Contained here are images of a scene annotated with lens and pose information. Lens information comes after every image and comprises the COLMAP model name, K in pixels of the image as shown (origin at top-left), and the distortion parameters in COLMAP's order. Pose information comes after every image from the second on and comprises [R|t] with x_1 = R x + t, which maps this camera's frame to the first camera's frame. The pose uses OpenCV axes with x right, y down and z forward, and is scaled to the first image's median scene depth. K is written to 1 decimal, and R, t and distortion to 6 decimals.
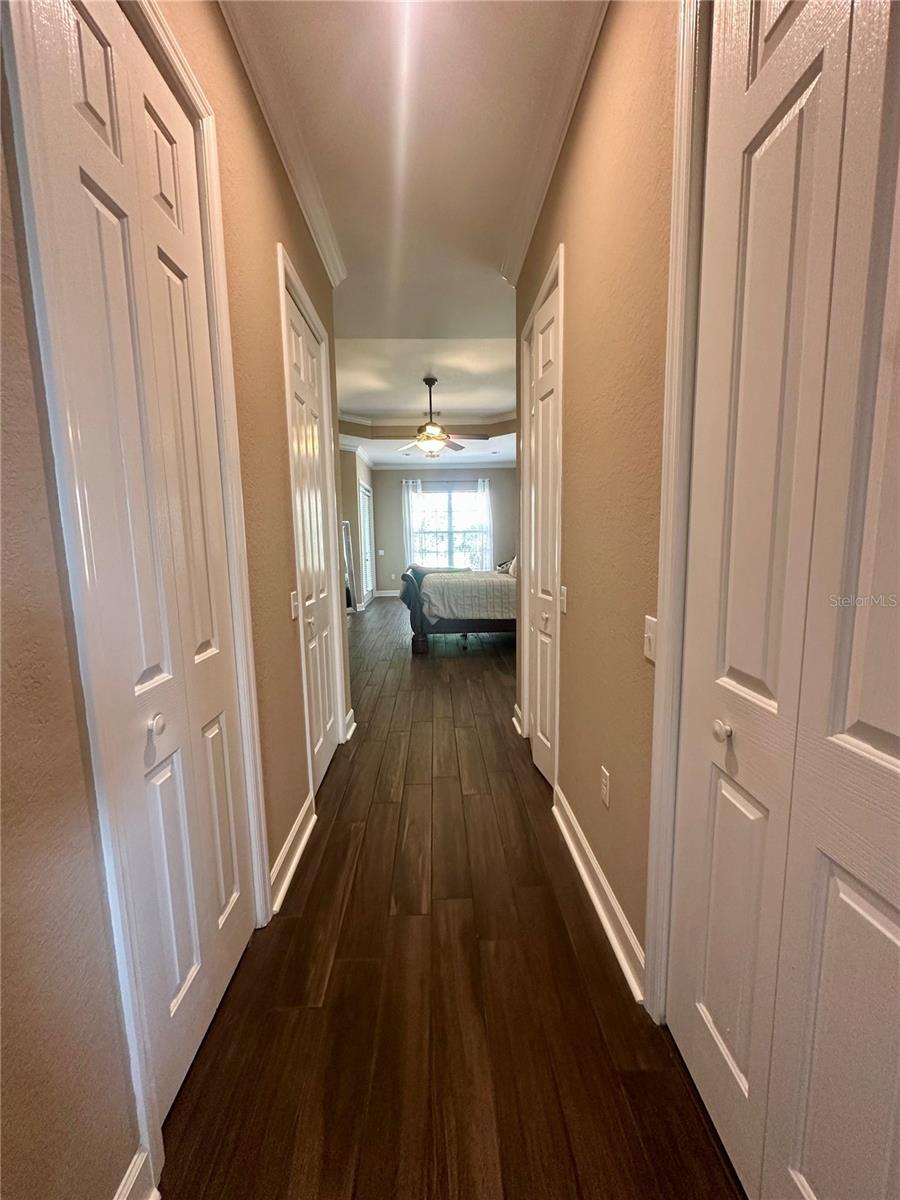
lens RADIAL K [[479.6, 0, 452.1], [0, 479.6, 600.9], [0, 0, 1]] dist [-0.002137, 0.000836]
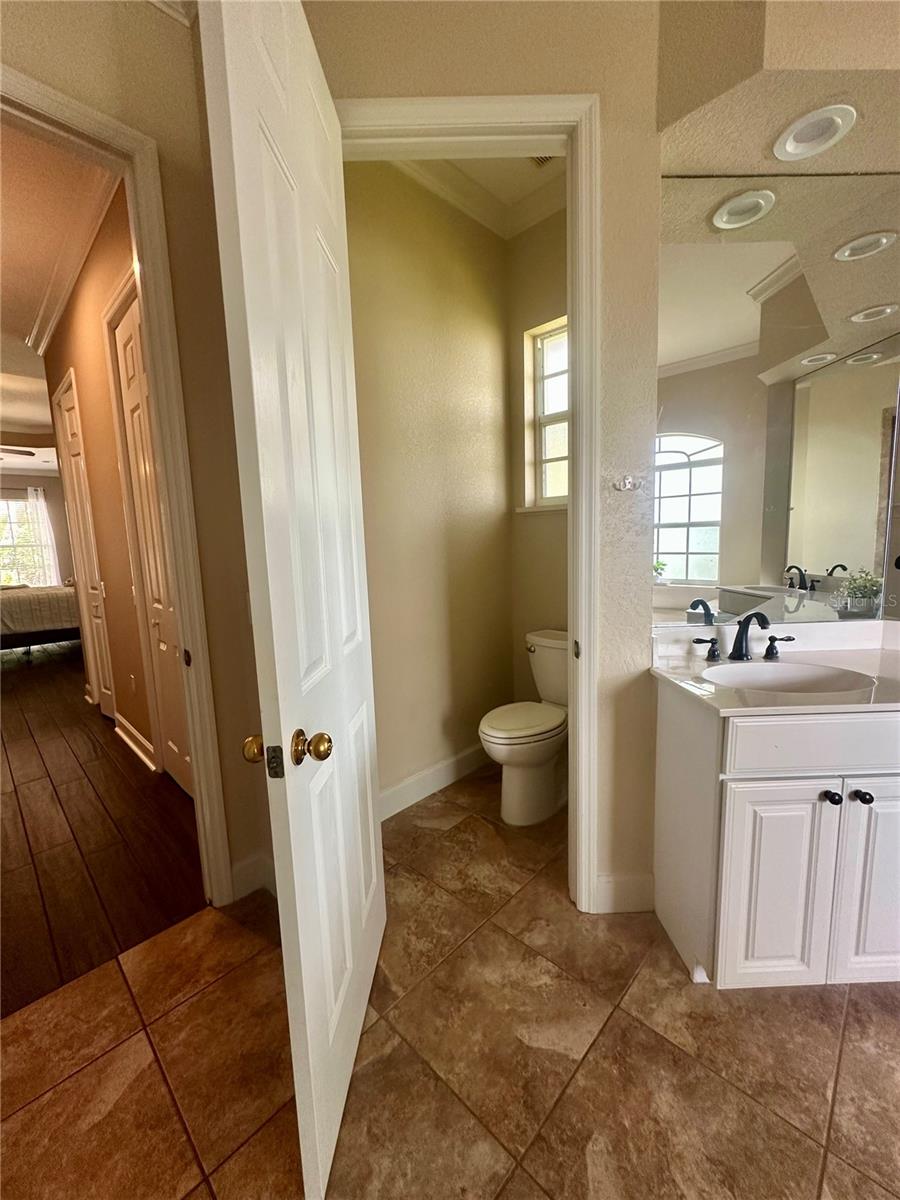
lens RADIAL K [[479.6, 0, 452.1], [0, 479.6, 600.9], [0, 0, 1]] dist [-0.002137, 0.000836]
pose [[0.723110, -0.093883, 0.684323, -0.015839], [0.109248, 0.993795, 0.020899, 0.106013], [-0.682039, 0.059649, 0.728879, -0.783007]]
